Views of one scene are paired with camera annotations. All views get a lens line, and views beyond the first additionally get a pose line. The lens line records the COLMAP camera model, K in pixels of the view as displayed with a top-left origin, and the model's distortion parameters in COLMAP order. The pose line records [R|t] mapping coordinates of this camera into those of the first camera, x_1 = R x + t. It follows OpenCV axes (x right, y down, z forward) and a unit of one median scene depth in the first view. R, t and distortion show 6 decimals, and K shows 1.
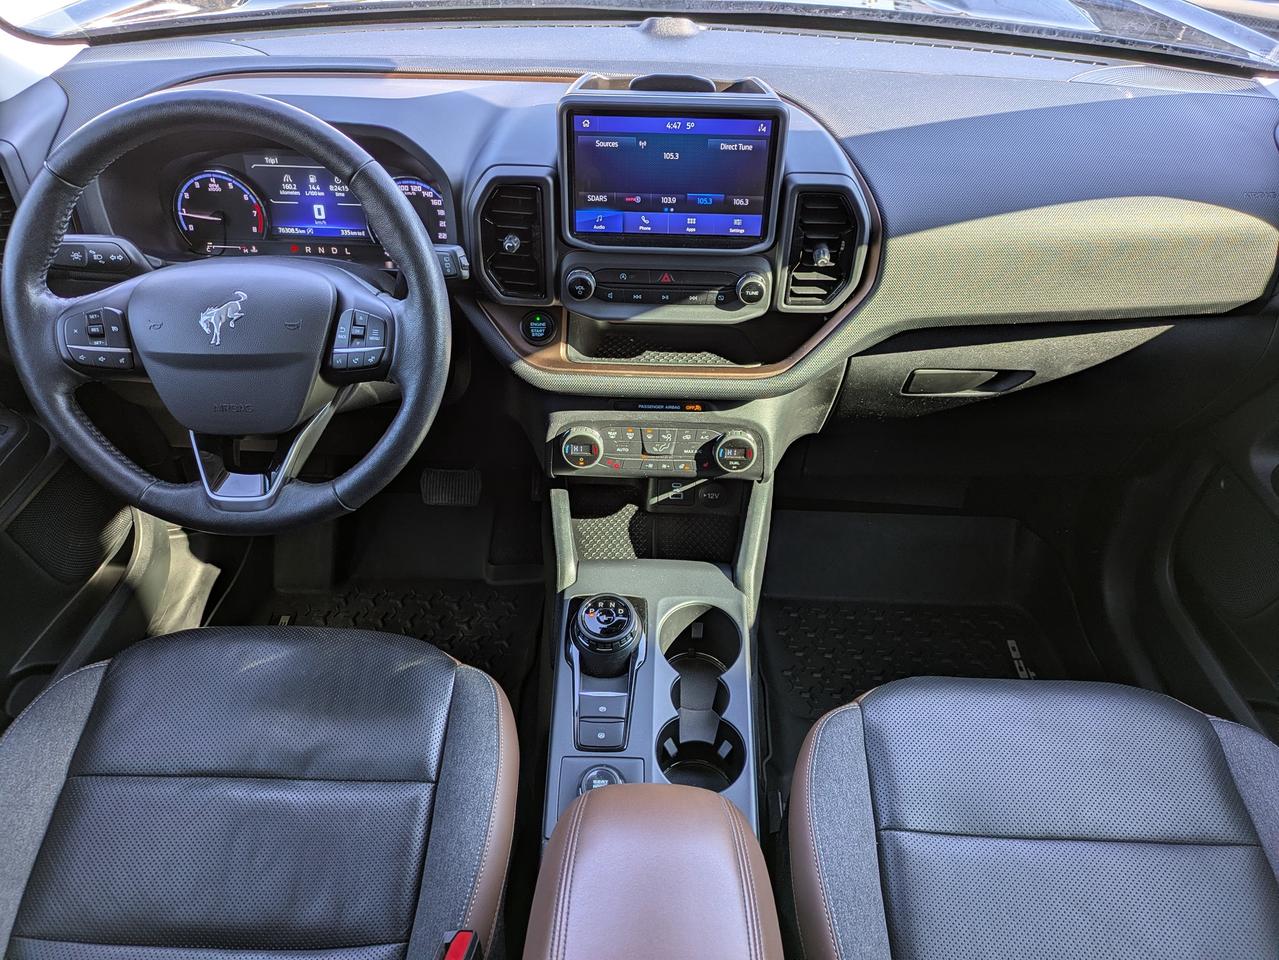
lens RADIAL K [[968.0, 0, 650.8], [0, 968.0, 471.8], [0, 0, 1]] dist [0.032215, -0.015864]
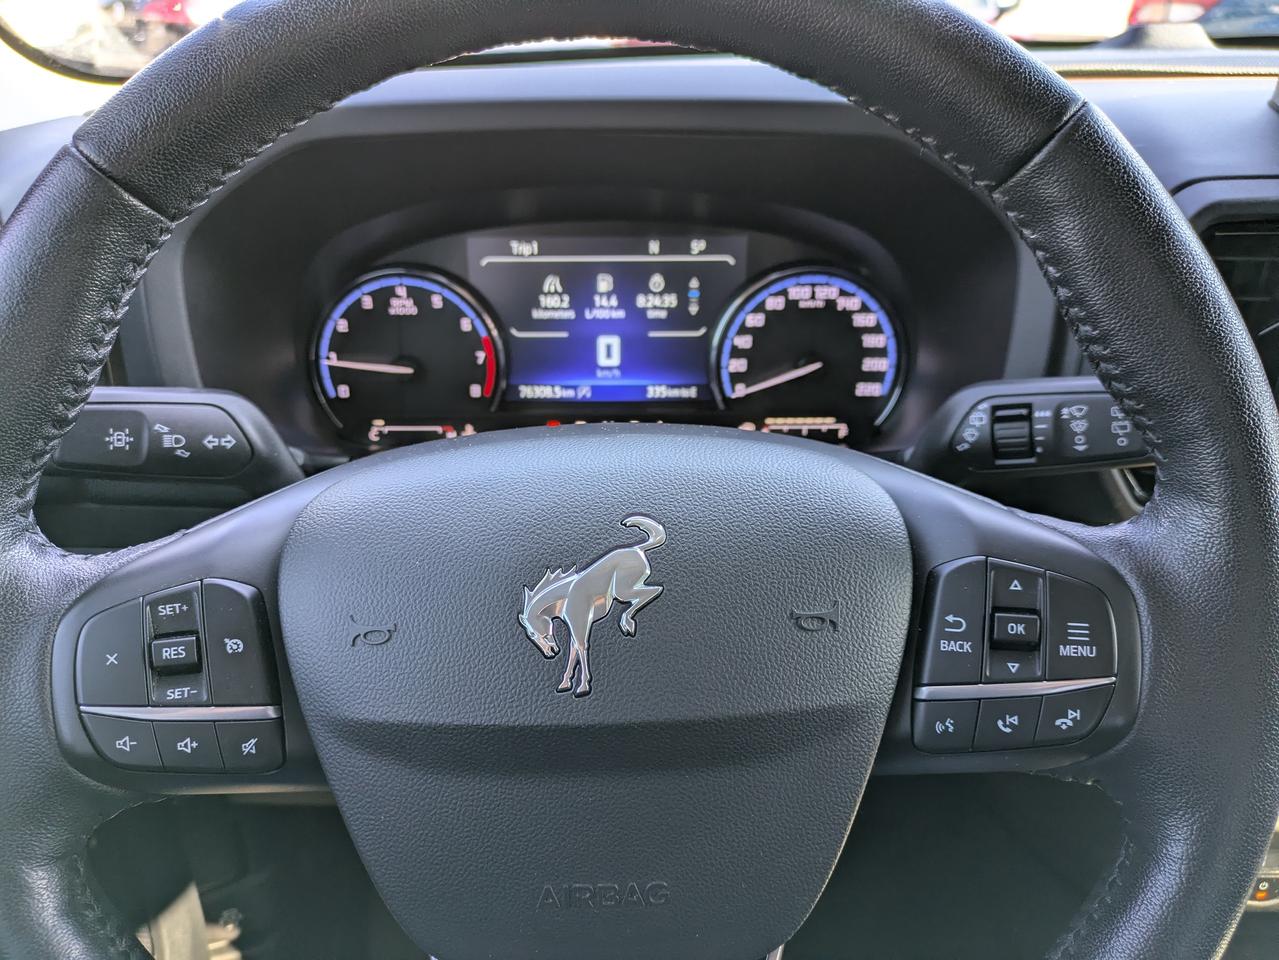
lens RADIAL K [[968.0, 0, 629.7], [0, 968.0, 485.5], [0, 0, 1]] dist [0.032215, -0.015864]
pose [[0.999458, -0.031290, 0.010224, -0.421756], [0.032724, 0.978104, -0.205526, -0.128027], [-0.003569, 0.205749, 0.978598, 0.678065]]
